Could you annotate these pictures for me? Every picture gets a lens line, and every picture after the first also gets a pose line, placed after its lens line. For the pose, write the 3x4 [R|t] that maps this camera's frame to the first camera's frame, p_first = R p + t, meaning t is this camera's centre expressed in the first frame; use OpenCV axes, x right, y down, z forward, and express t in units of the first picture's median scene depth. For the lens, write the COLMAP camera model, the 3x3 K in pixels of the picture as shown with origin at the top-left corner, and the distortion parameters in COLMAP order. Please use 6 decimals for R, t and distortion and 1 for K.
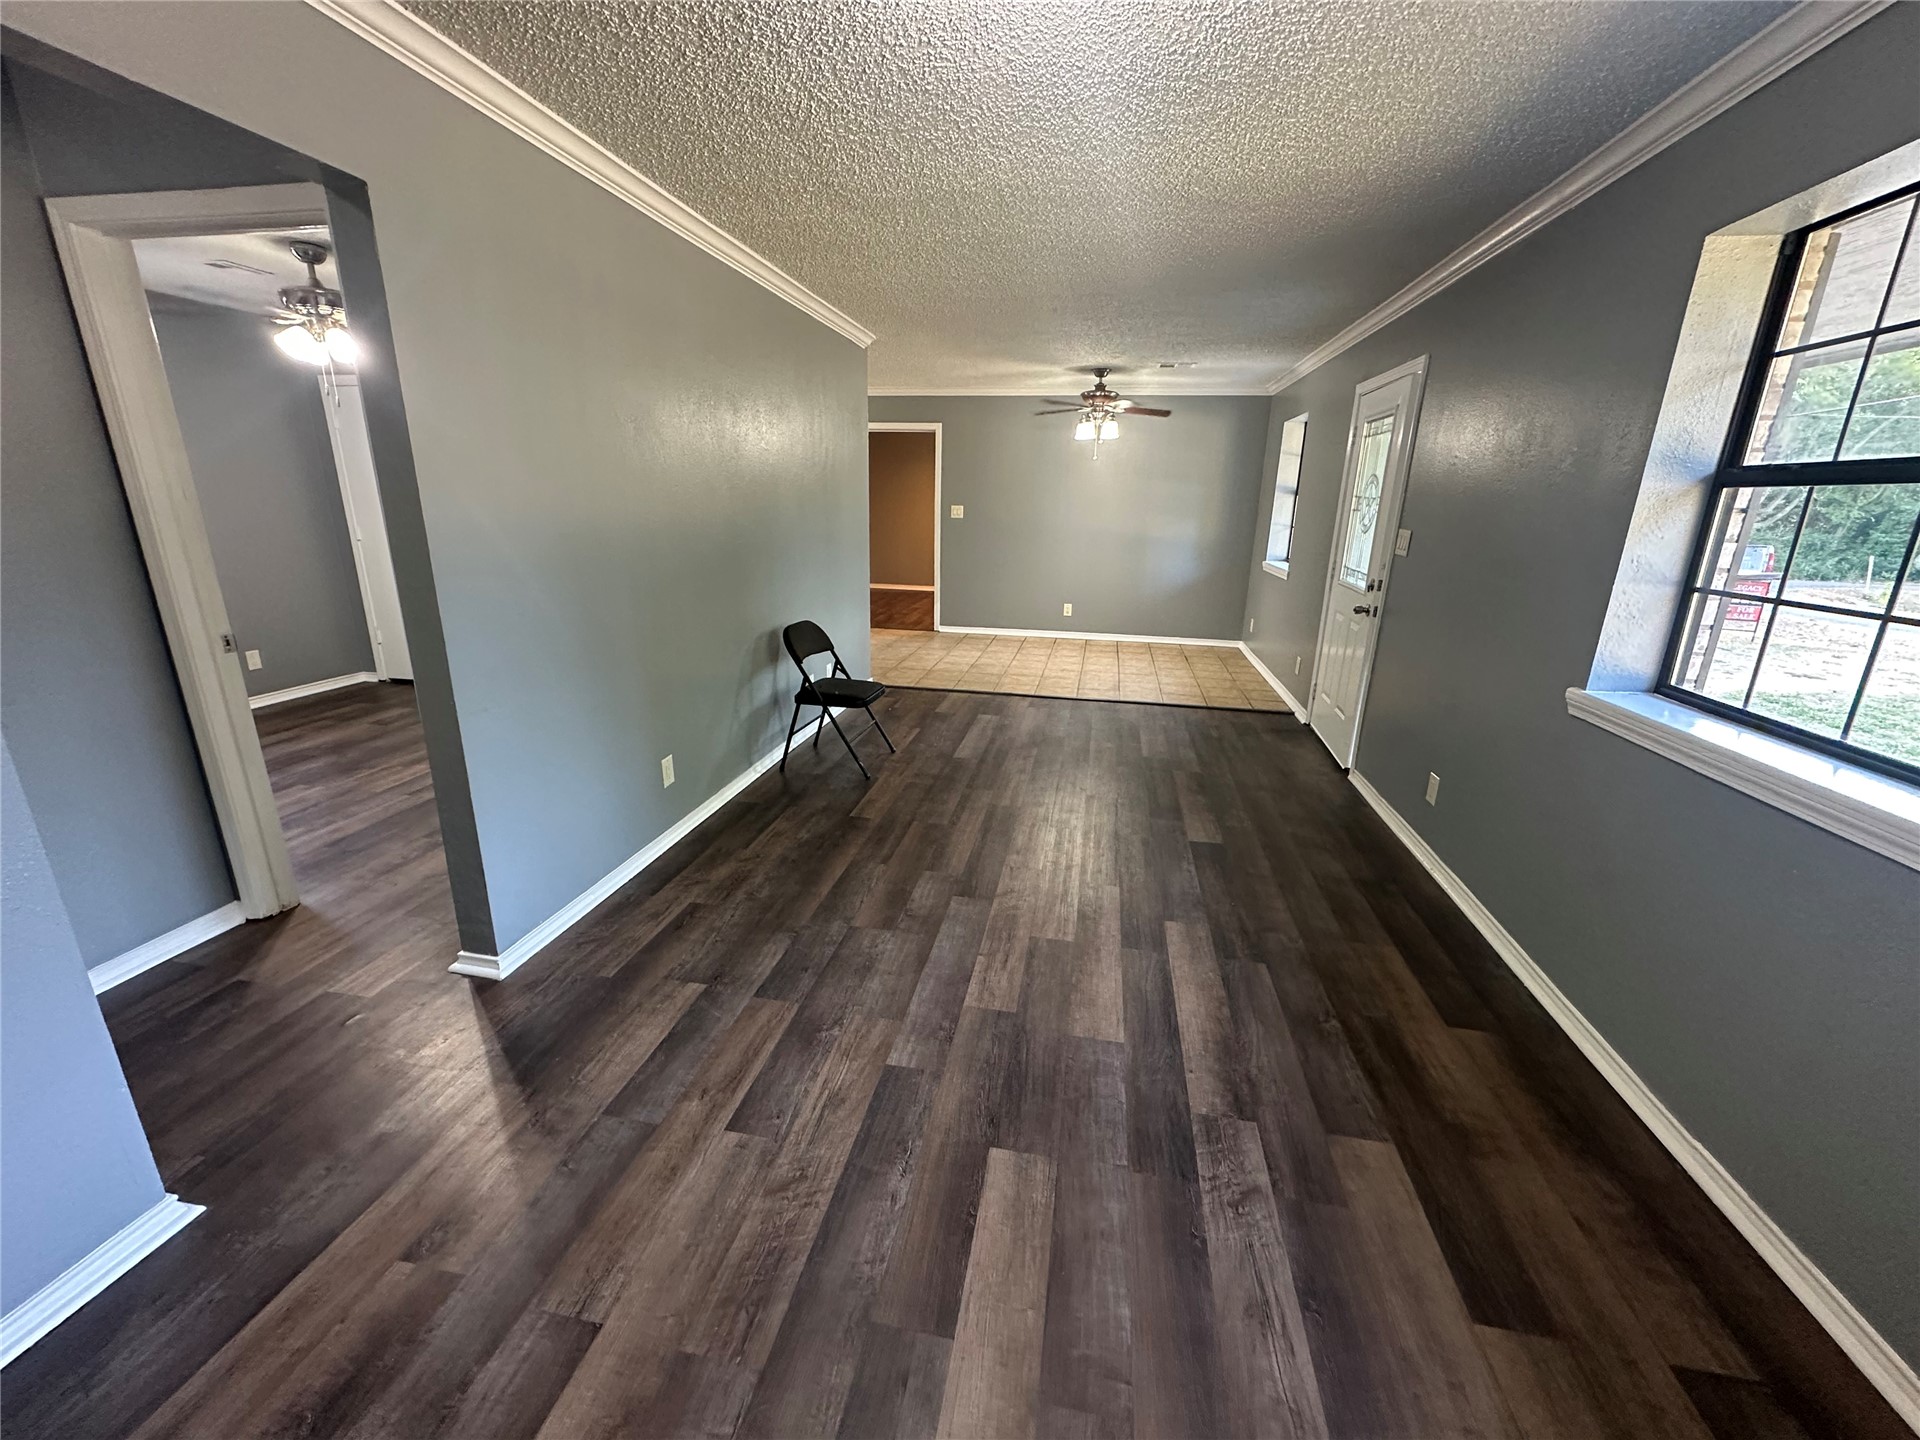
lens RADIAL K [[774.2, 0, 957.5], [0, 774.2, 726.8], [0, 0, 1]] dist [-0.003442, 0.000566]
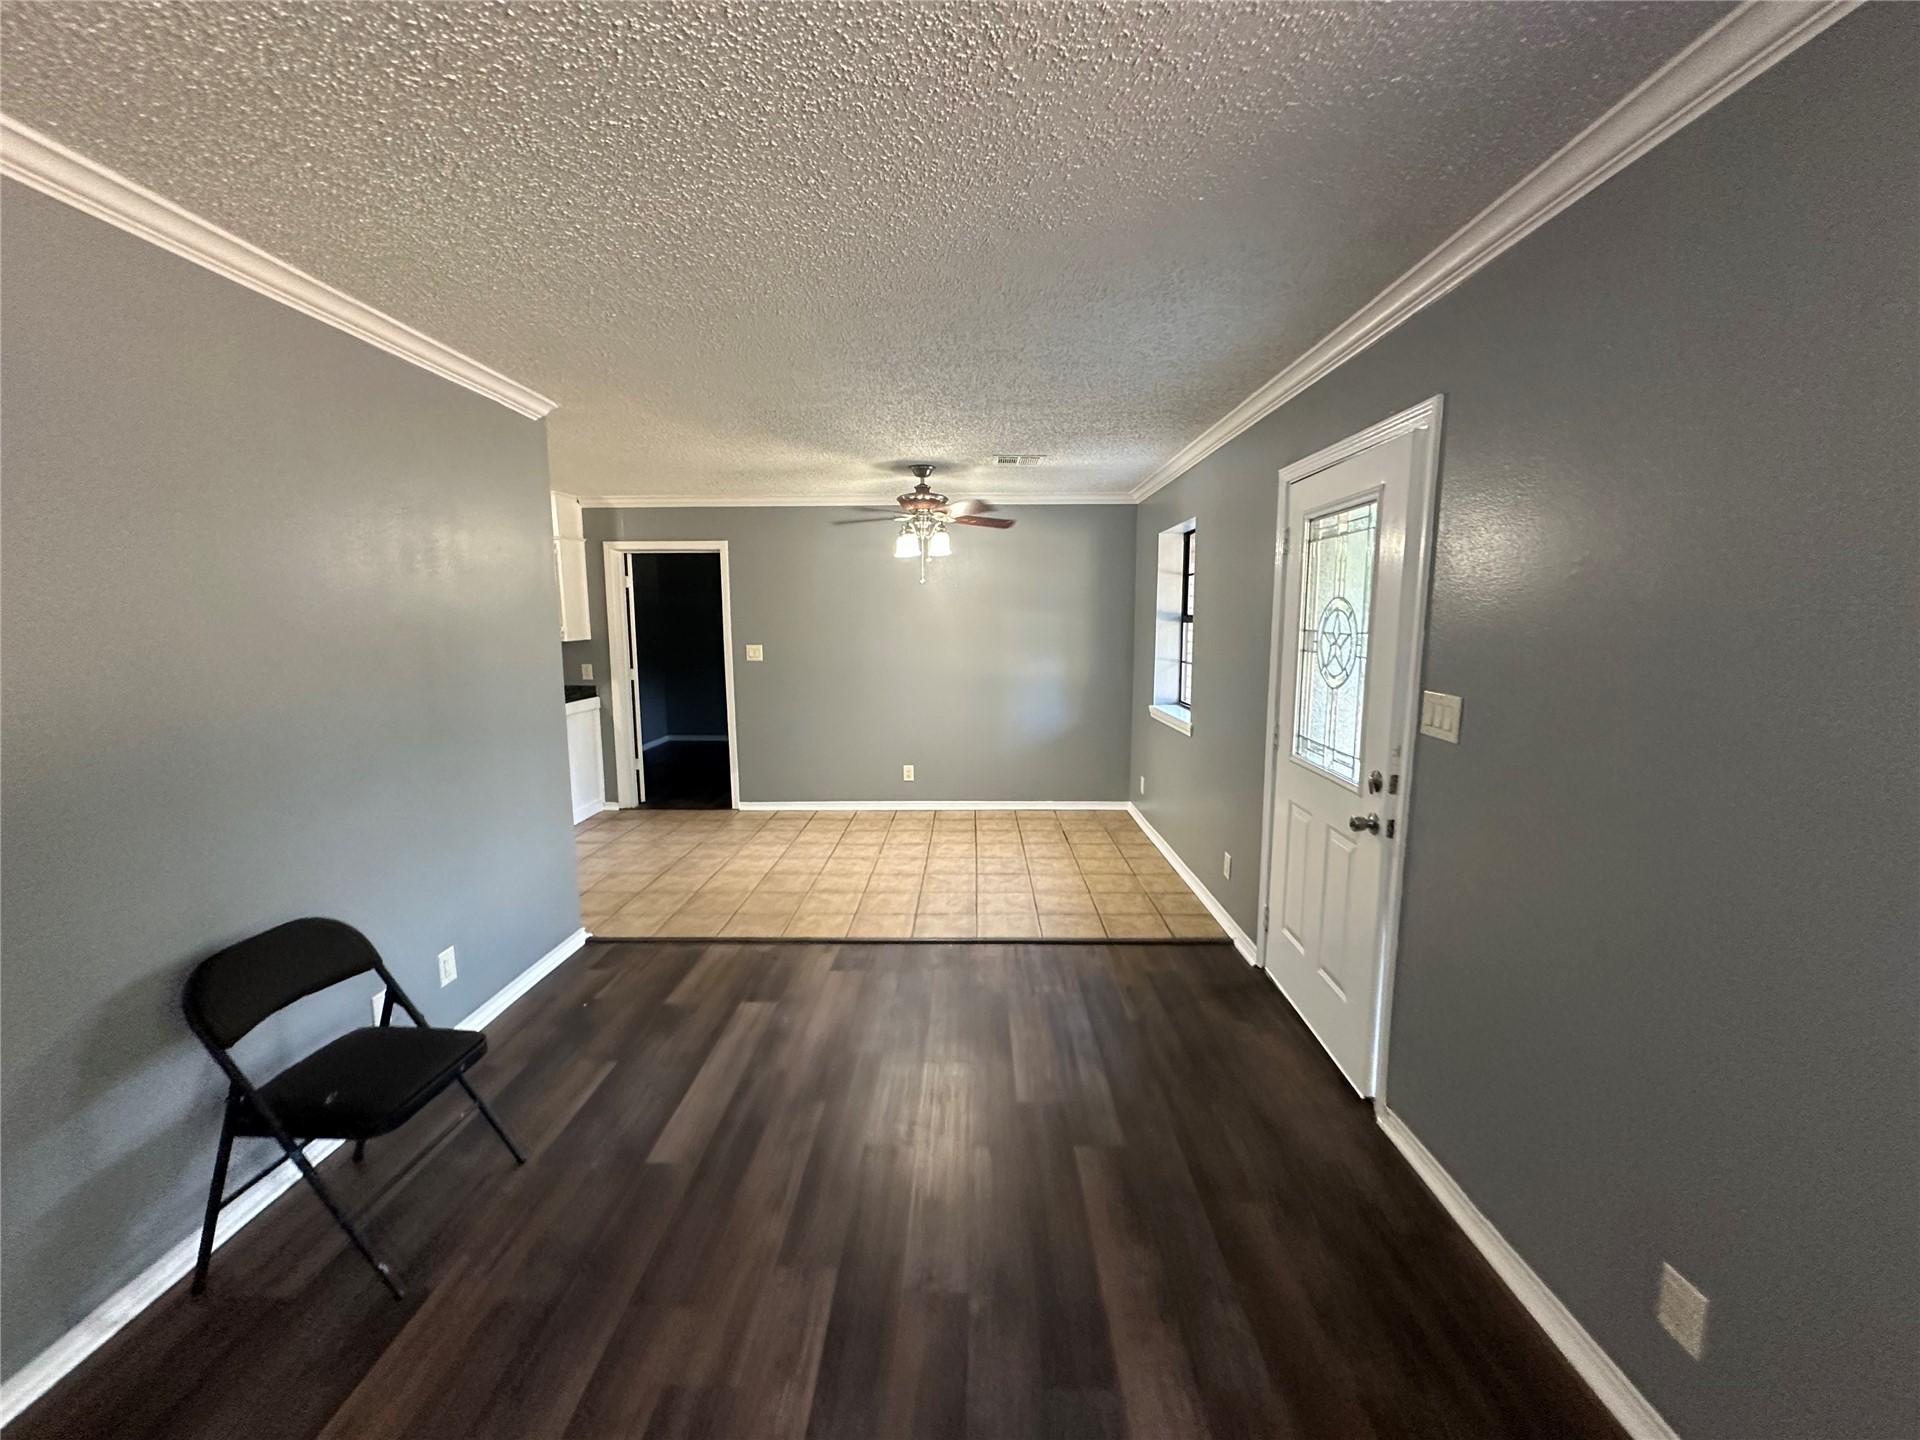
lens RADIAL K [[774.2, 0, 955.3], [0, 774.2, 729.5], [0, 0, 1]] dist [-0.003442, 0.000566]
pose [[0.985837, -0.047929, 0.160713, 0.134228], [0.071188, 0.987268, -0.142248, -0.162885], [-0.151849, 0.151674, 0.976697, 0.479011]]
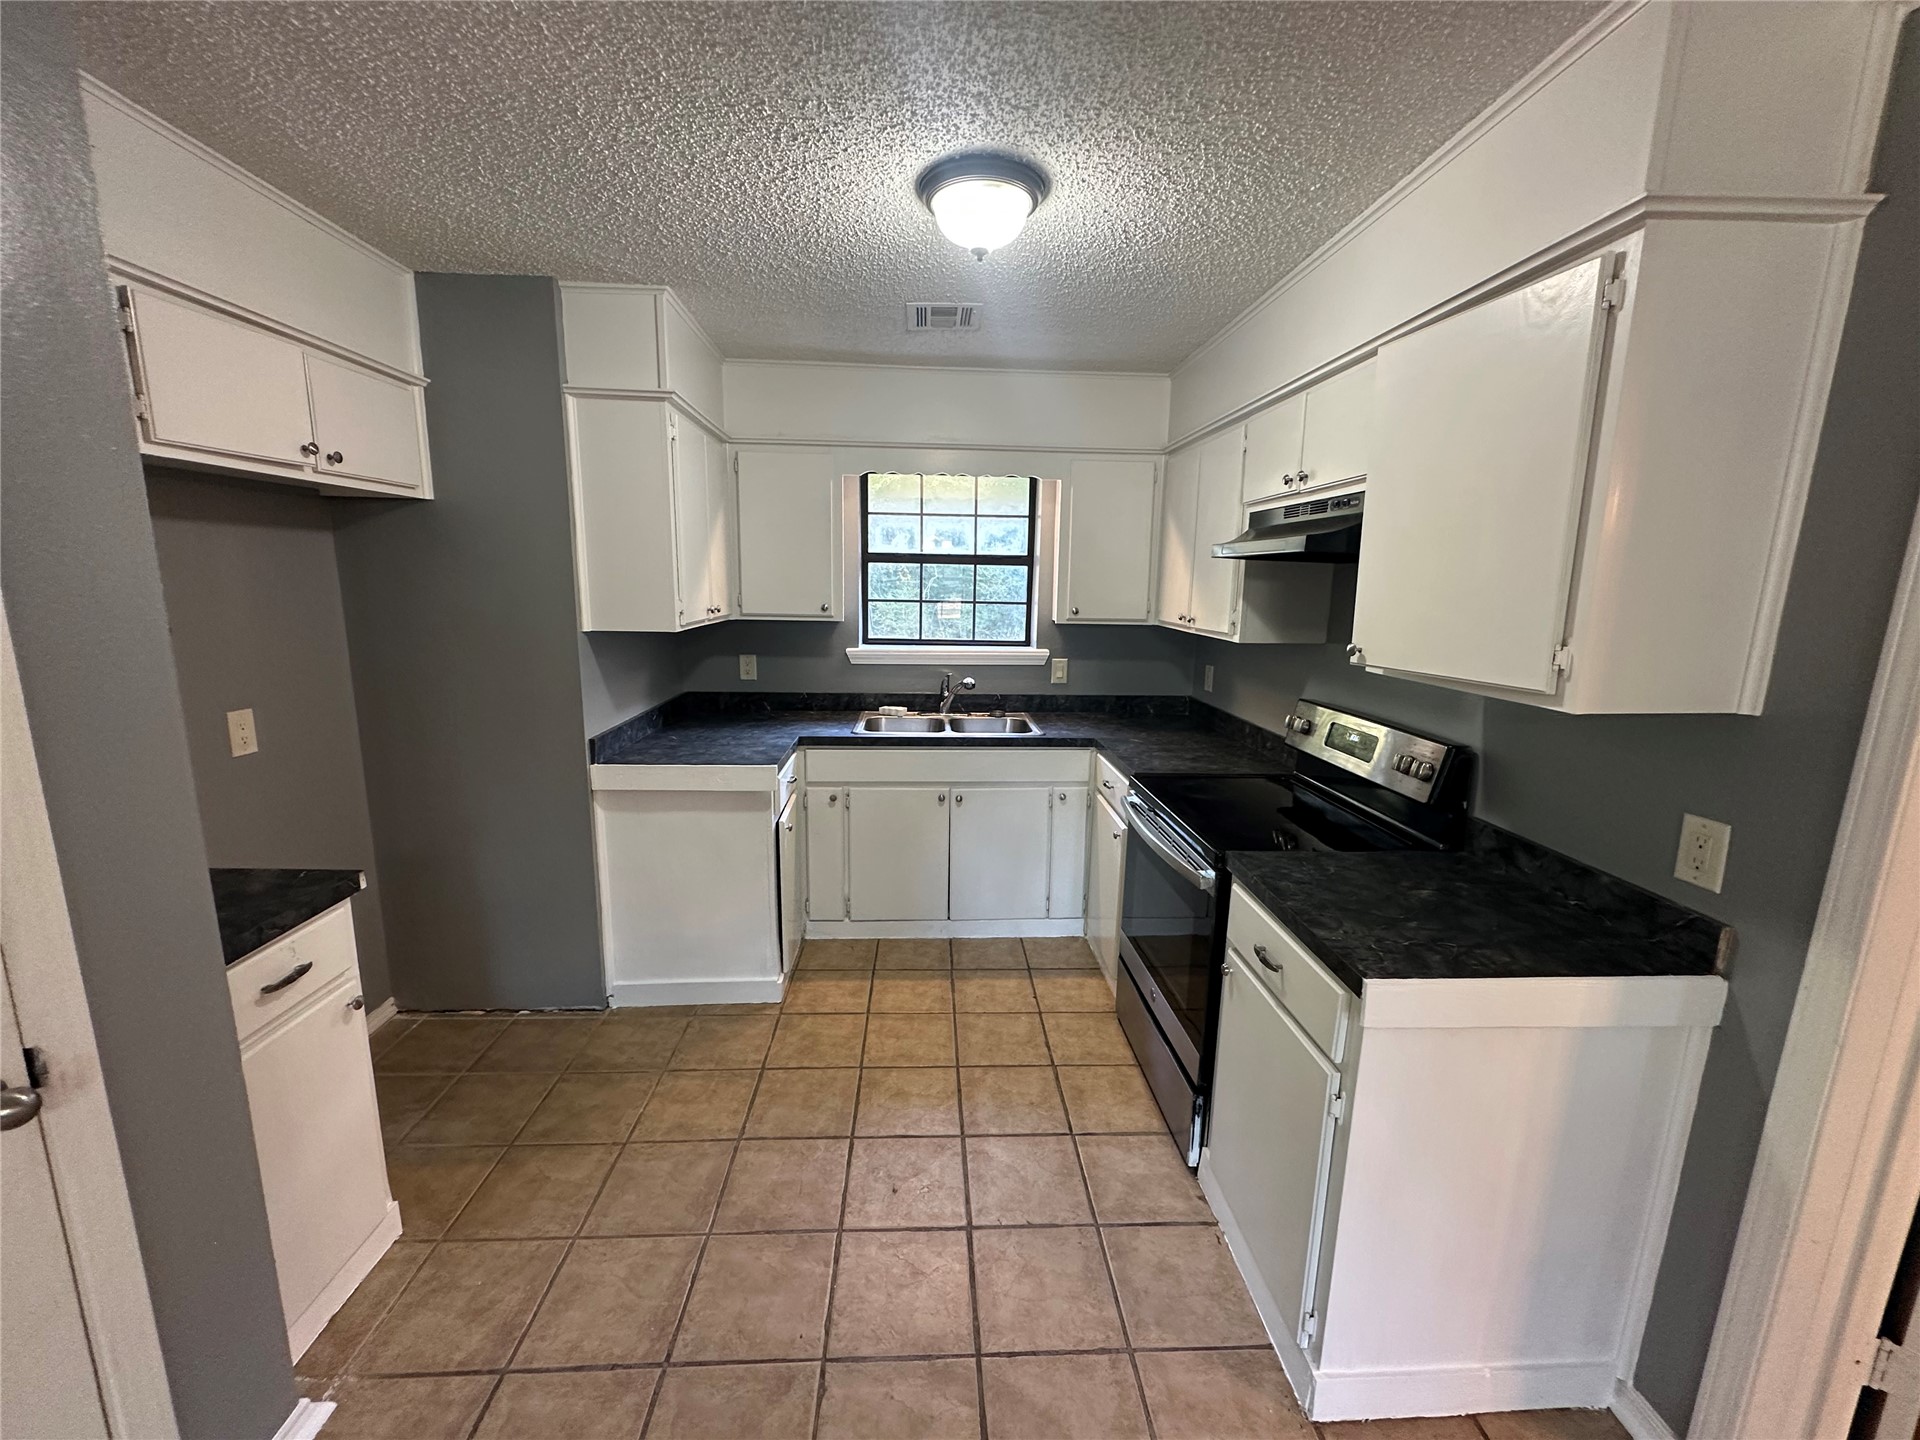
lens RADIAL K [[774.2, 0, 952.1], [0, 774.2, 724.0], [0, 0, 1]] dist [-0.003442, 0.000566]
pose [[0.218610, 0.161867, -0.962294, -0.079744], [-0.292674, 0.951622, 0.093583, -0.523220], [0.930888, 0.261180, 0.255408, 1.623134]]
